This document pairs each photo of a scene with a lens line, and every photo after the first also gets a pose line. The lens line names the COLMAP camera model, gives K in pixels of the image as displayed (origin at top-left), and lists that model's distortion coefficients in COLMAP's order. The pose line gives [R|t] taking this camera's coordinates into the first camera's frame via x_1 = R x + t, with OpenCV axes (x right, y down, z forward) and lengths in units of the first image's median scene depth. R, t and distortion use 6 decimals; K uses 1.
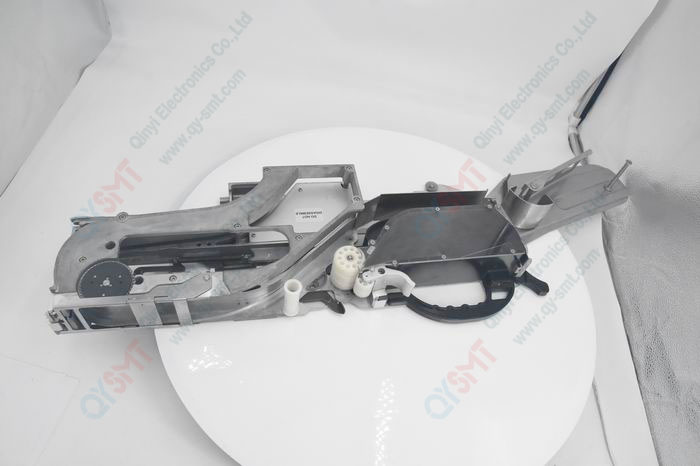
lens RADIAL K [[489.1, 0, 350.0], [0, 489.1, 233.0], [0, 0, 1]] dist [-0.159604, 0.097886]
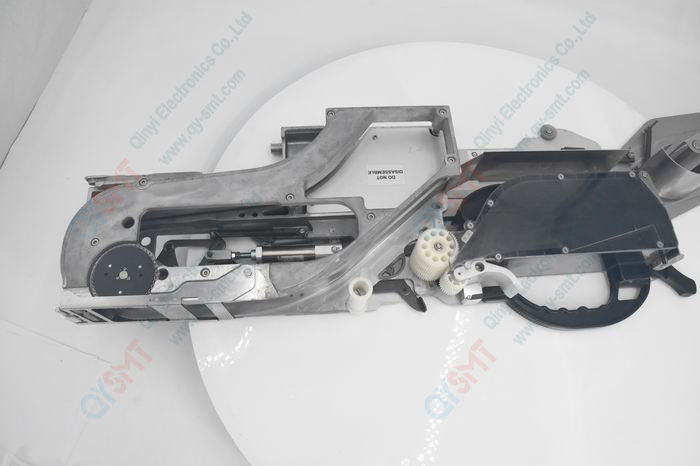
lens RADIAL K [[489.1, 0, 350.0], [0, 489.1, 233.0], [0, 0, 1]] dist [-0.159604, 0.097886]
pose [[0.988726, 0.060359, -0.137034, -0.031892], [-0.025717, 0.970009, 0.241703, -0.140538], [0.147513, -0.235454, 0.960625, 0.265654]]
